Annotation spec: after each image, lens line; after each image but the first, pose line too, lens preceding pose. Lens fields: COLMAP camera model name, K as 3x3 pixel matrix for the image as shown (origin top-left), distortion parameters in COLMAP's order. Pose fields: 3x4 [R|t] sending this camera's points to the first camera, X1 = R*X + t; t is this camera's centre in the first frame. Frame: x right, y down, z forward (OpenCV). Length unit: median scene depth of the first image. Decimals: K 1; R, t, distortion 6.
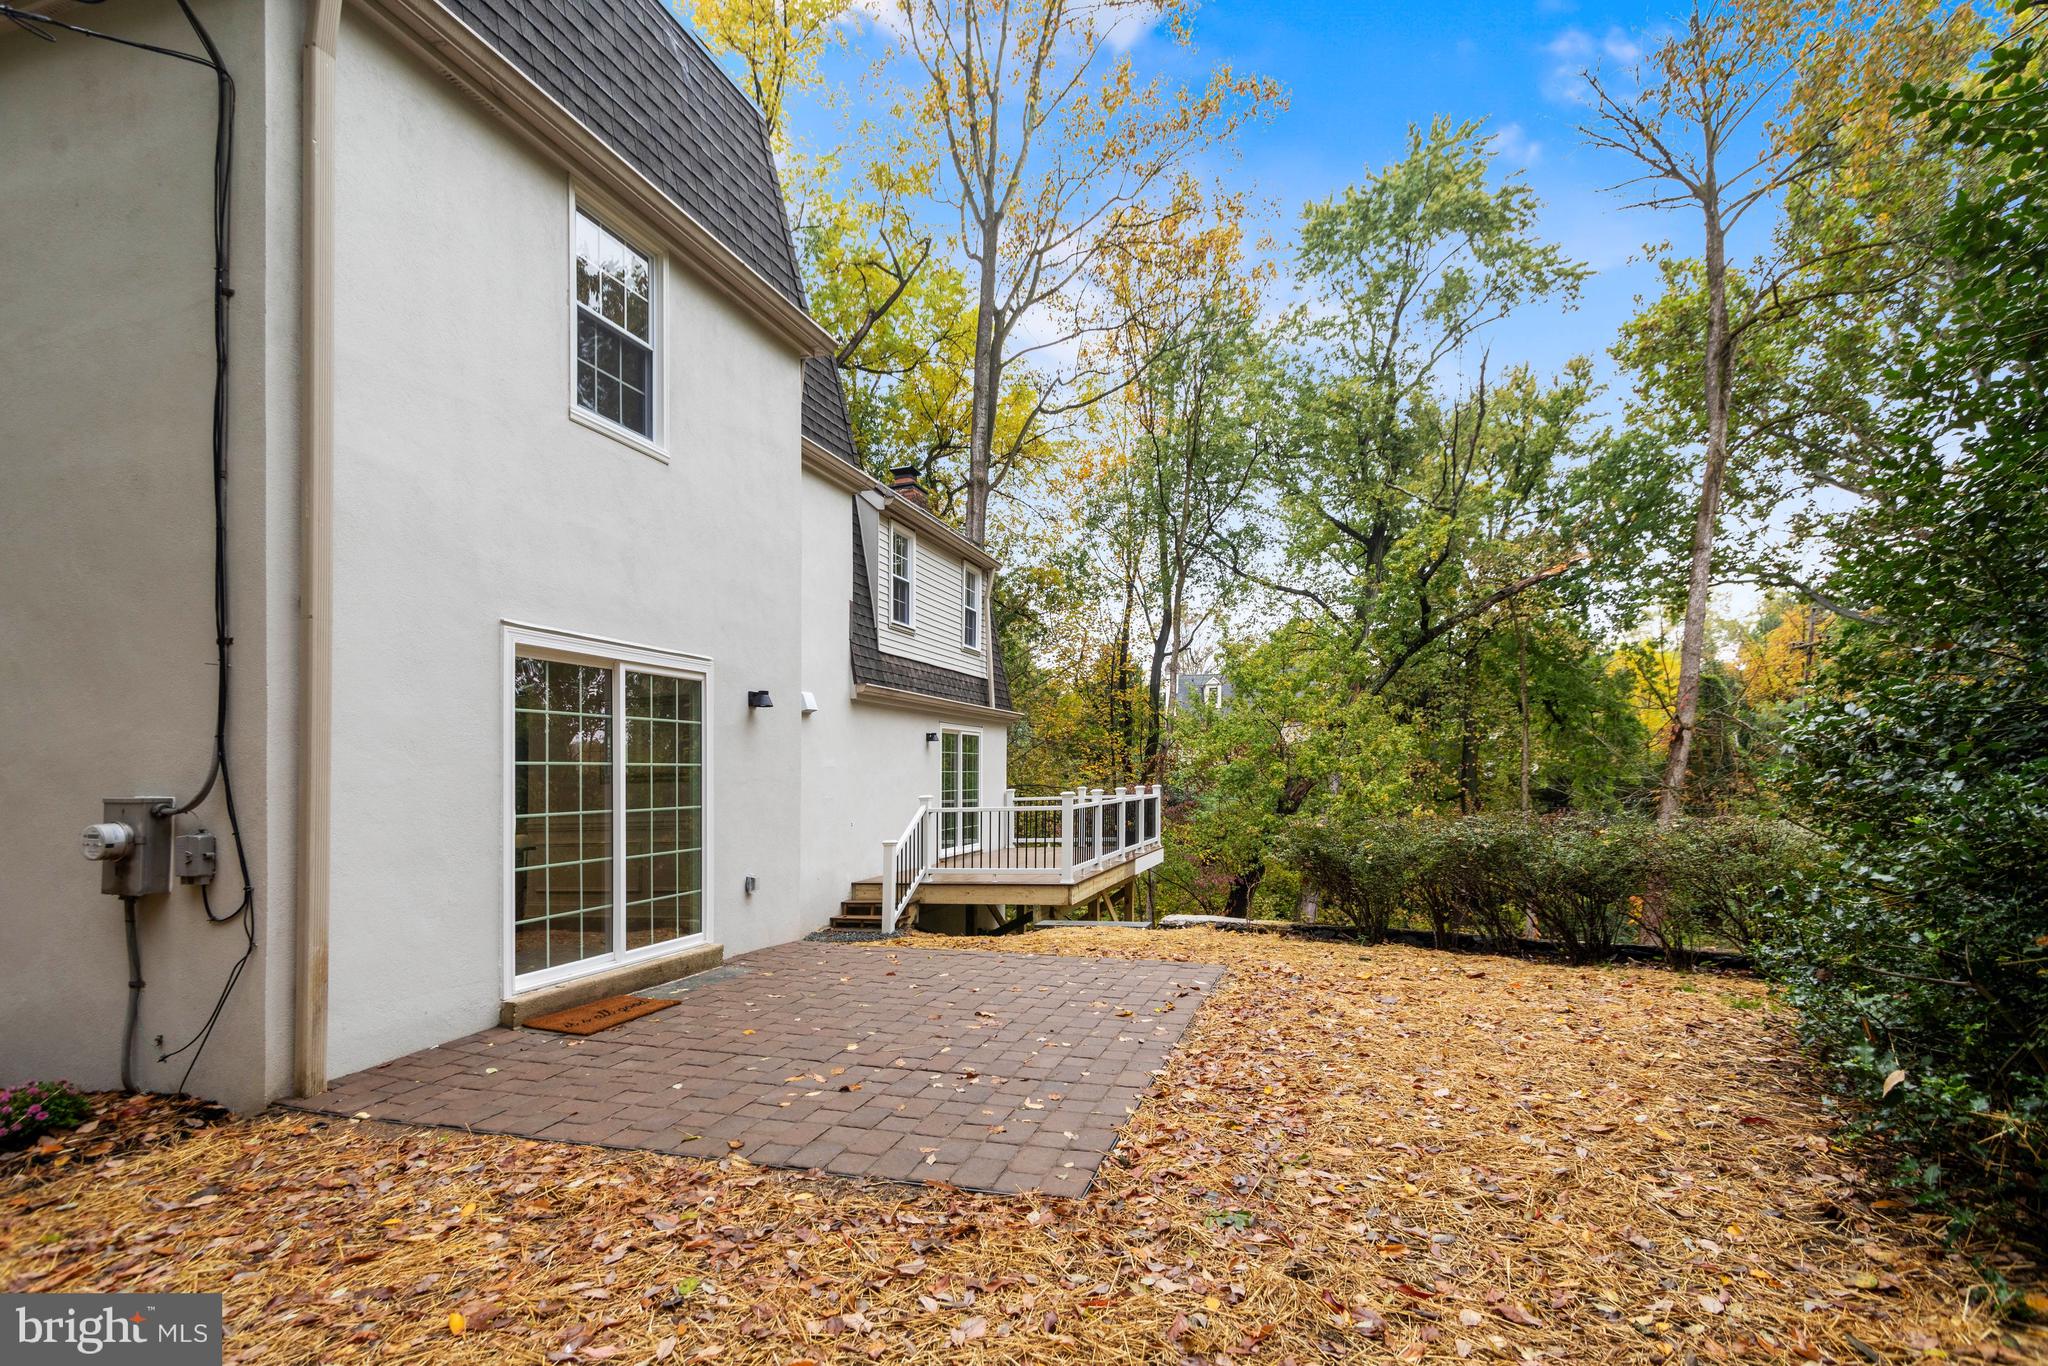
lens RADIAL K [[1013.5, 0, 1100.7], [0, 1013.5, 702.9], [0, 0, 1]] dist [0.017705, -0.009367]
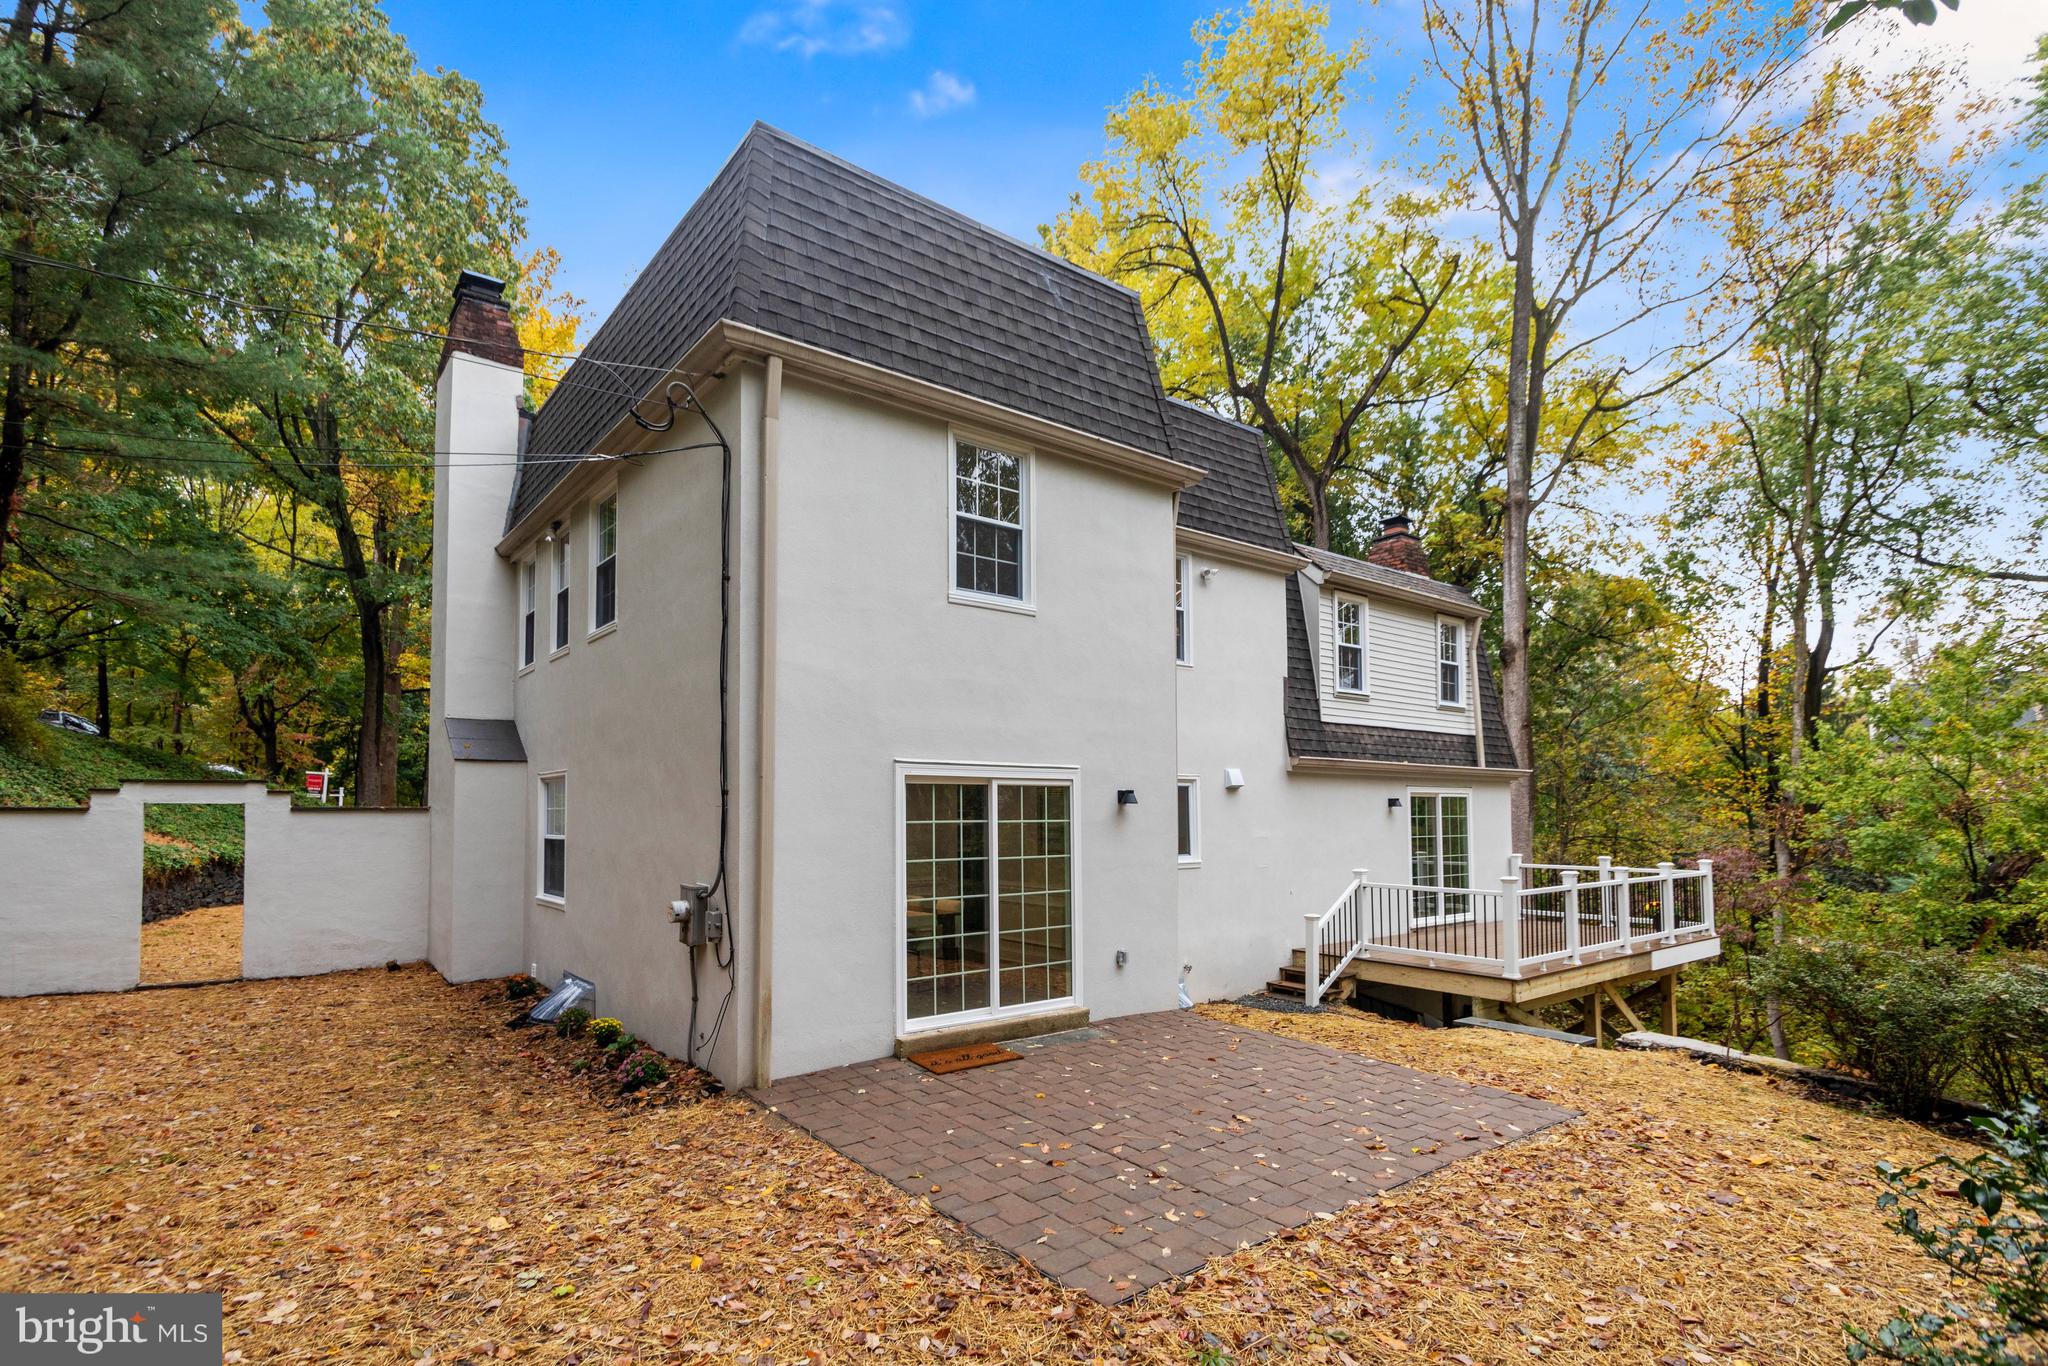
lens RADIAL K [[1016.1, 0, 1024.0], [0, 1016.1, 683.0], [0, 0, 1]] dist [0.020706, -0.009046]
pose [[0.817879, -0.043244, -0.573763, 0.271333], [0.014364, 0.998396, -0.054773, -0.080267], [0.575211, 0.036557, 0.817188, -0.032122]]
